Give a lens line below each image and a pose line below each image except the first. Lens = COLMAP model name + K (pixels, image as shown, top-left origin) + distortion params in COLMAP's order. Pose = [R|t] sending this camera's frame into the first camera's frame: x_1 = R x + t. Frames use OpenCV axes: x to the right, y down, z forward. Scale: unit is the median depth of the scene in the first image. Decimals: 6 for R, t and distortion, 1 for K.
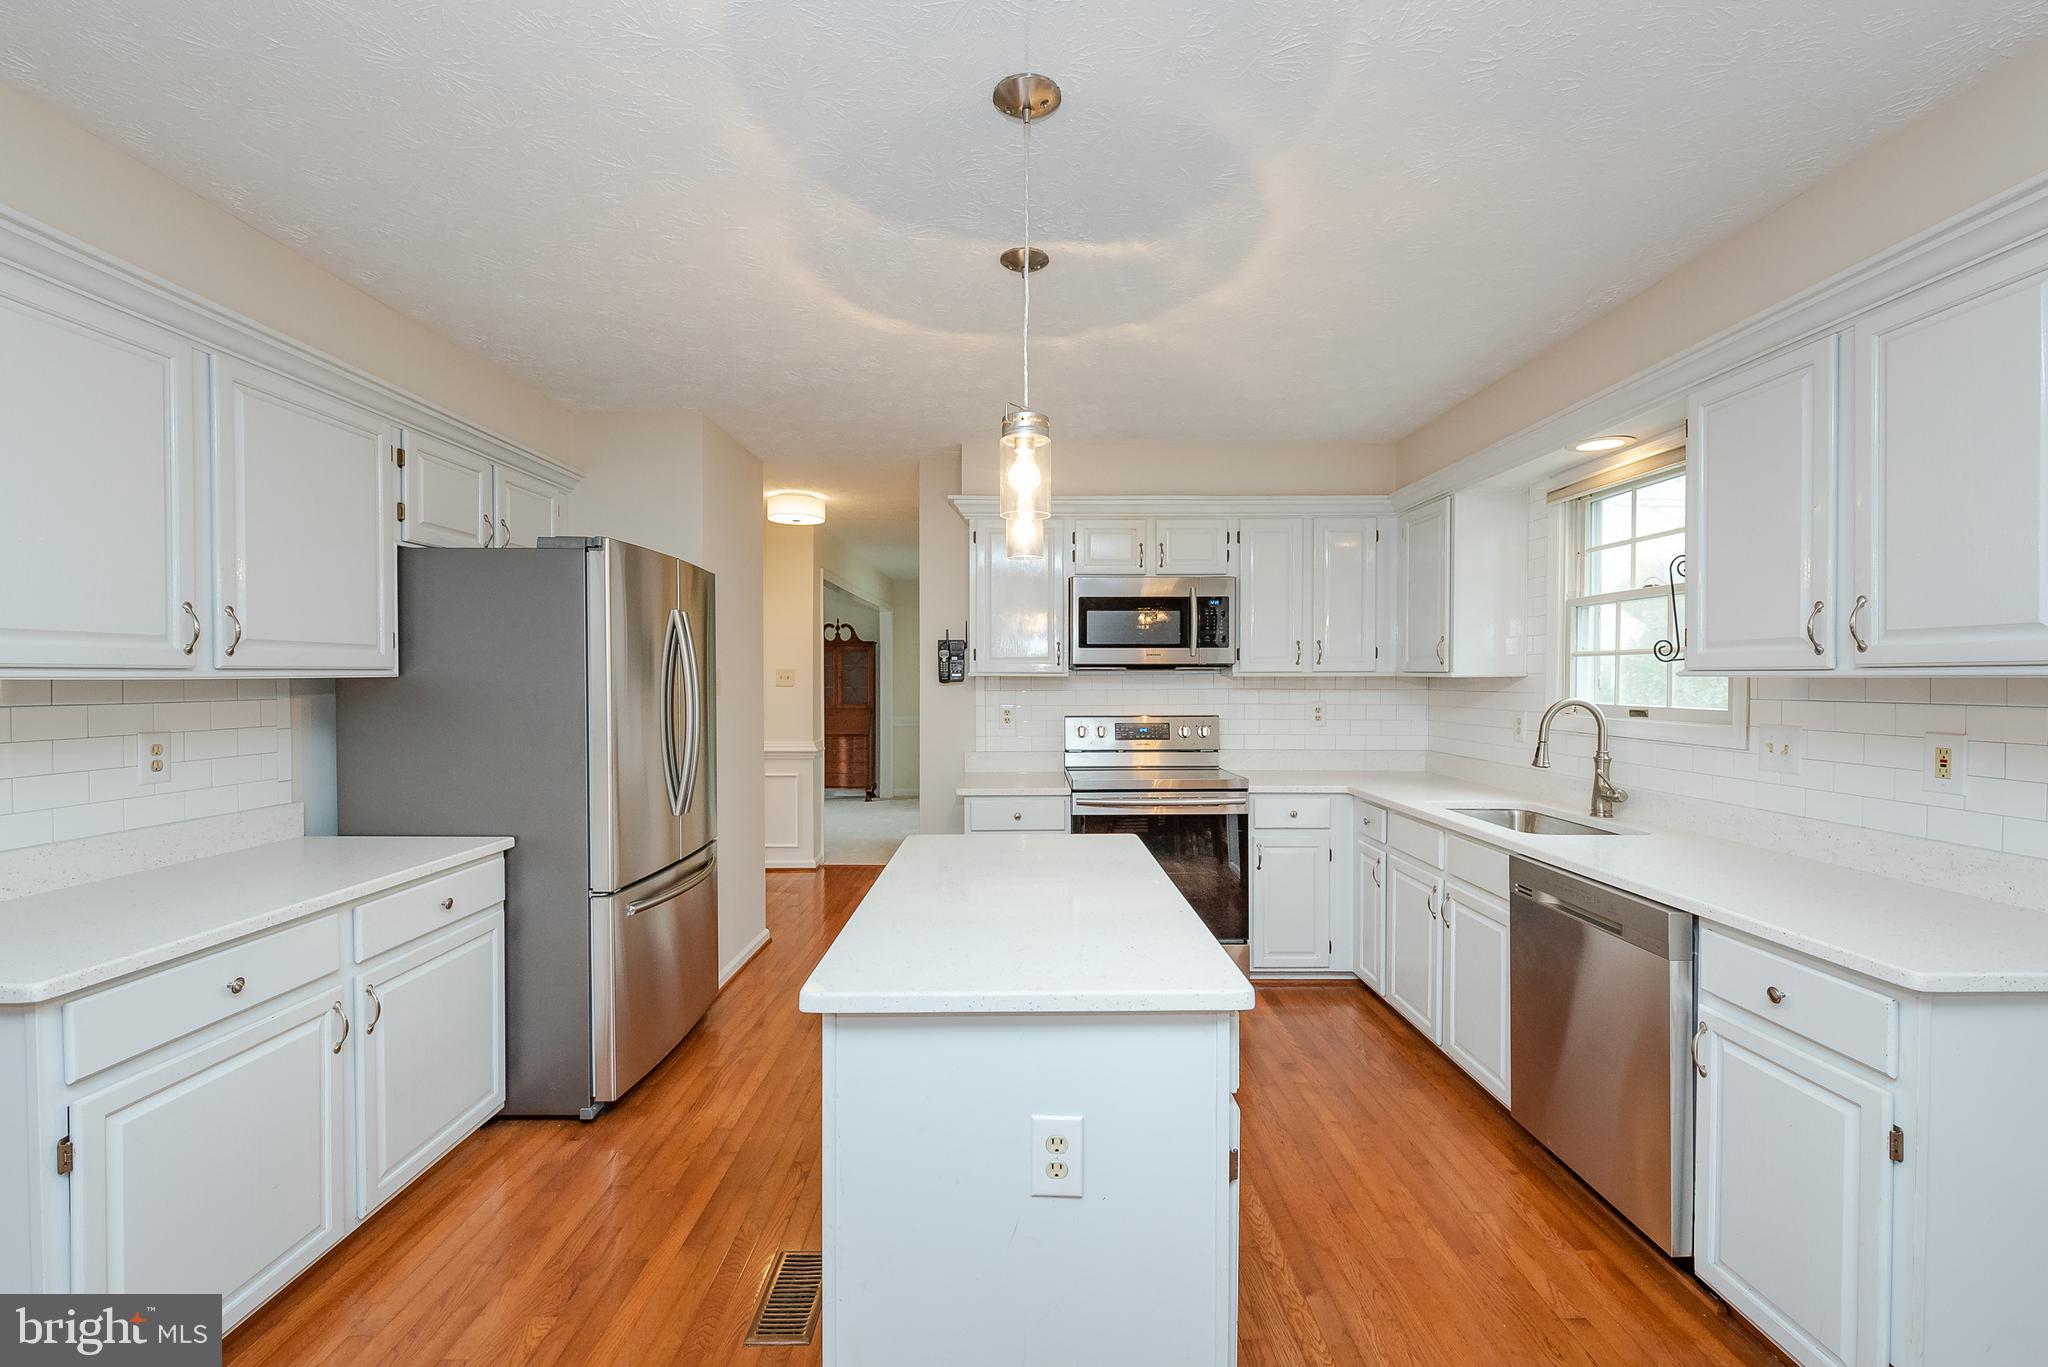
lens RADIAL K [[865.9, 0, 1022.5], [0, 865.9, 691.8], [0, 0, 1]] dist [0.003416, -0.005521]
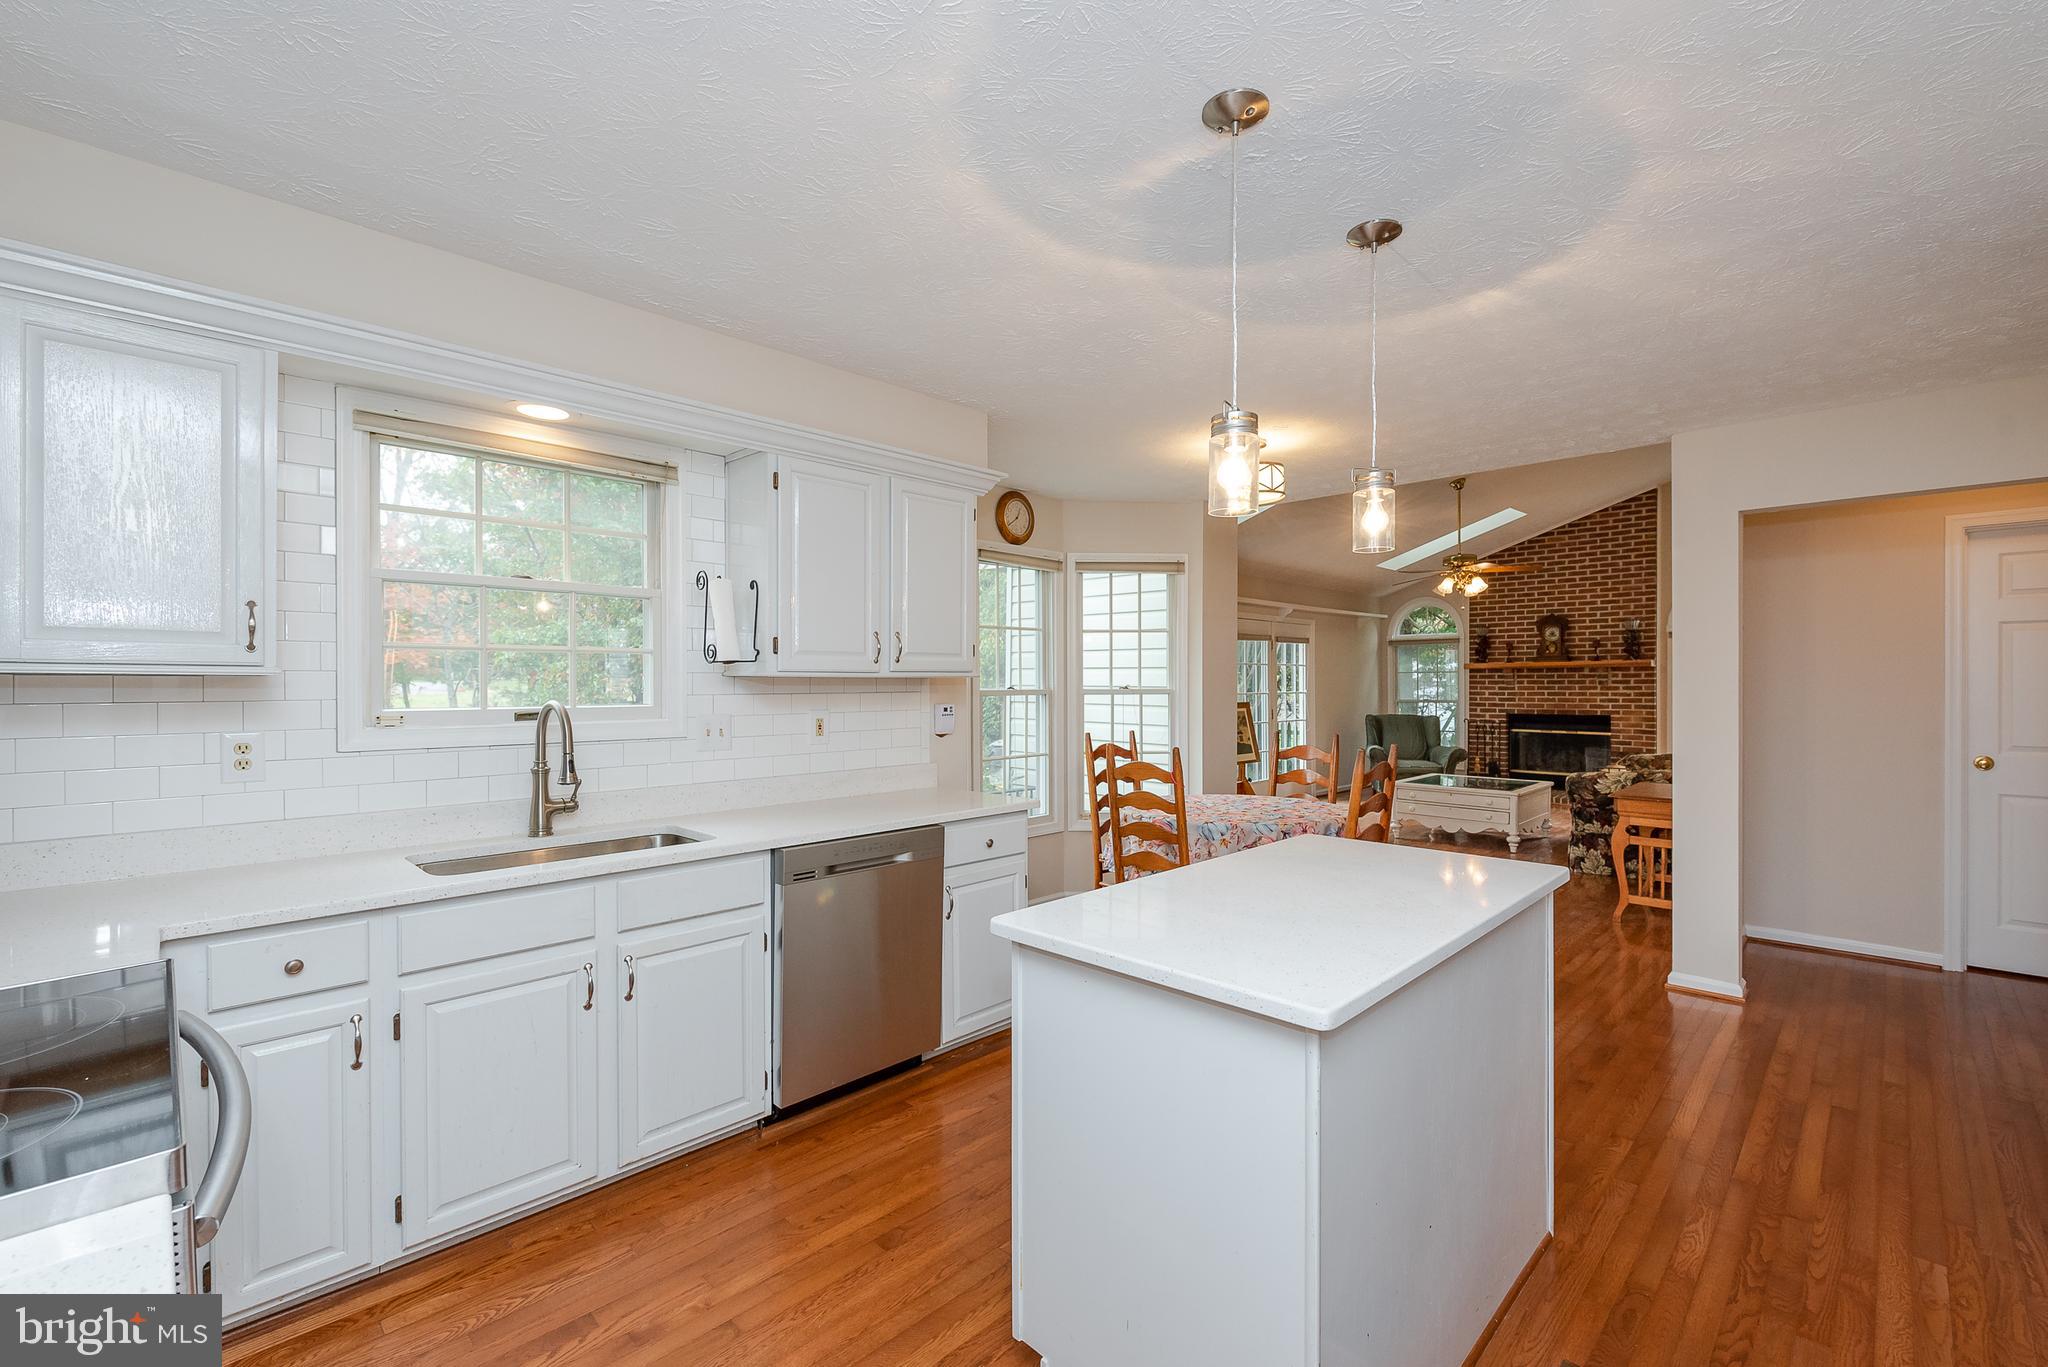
lens RADIAL K [[869.6, 0, 1024.0], [0, 869.6, 683.5], [0, 0, 1]] dist [-0.002315, -0.000333]
pose [[-0.704713, 0.001816, 0.709490, -0.269579], [0.015719, 0.999791, 0.013054, -0.012483], [-0.709319, 0.020352, -0.704594, 1.130243]]
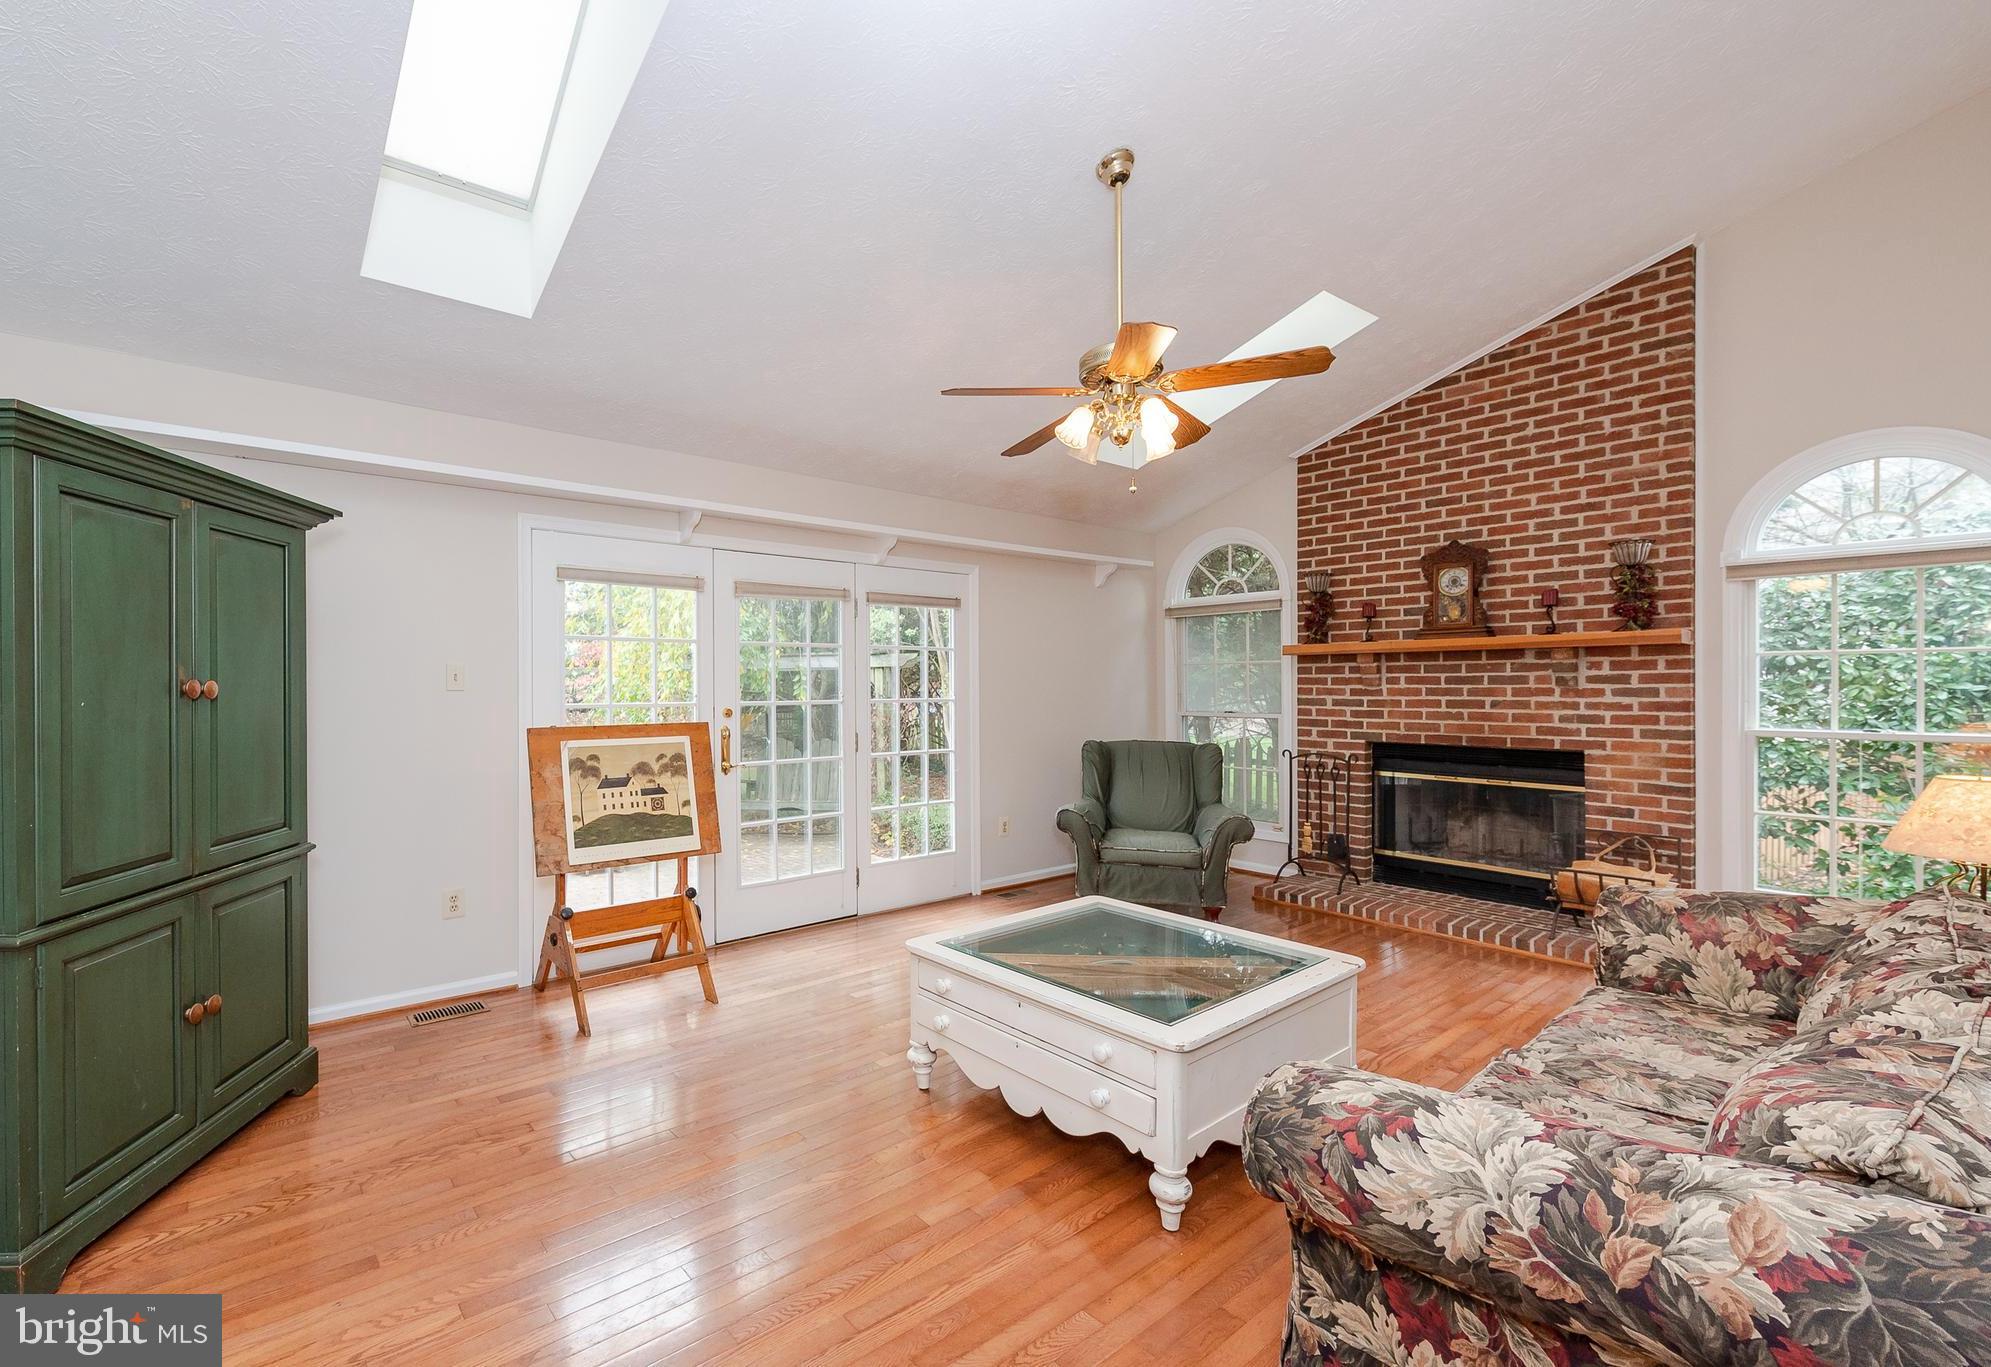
lens RADIAL K [[851.8, 0, 864.5], [0, 851.8, 681.8], [0, 0, 1]] dist [0.000965, -0.000851]
pose [[-0.595341, 0.004295, 0.803461, 0.006341], [0.017801, 0.999811, 0.007845, 0.024107], [-0.803276, 0.018973, -0.595305, -0.596483]]
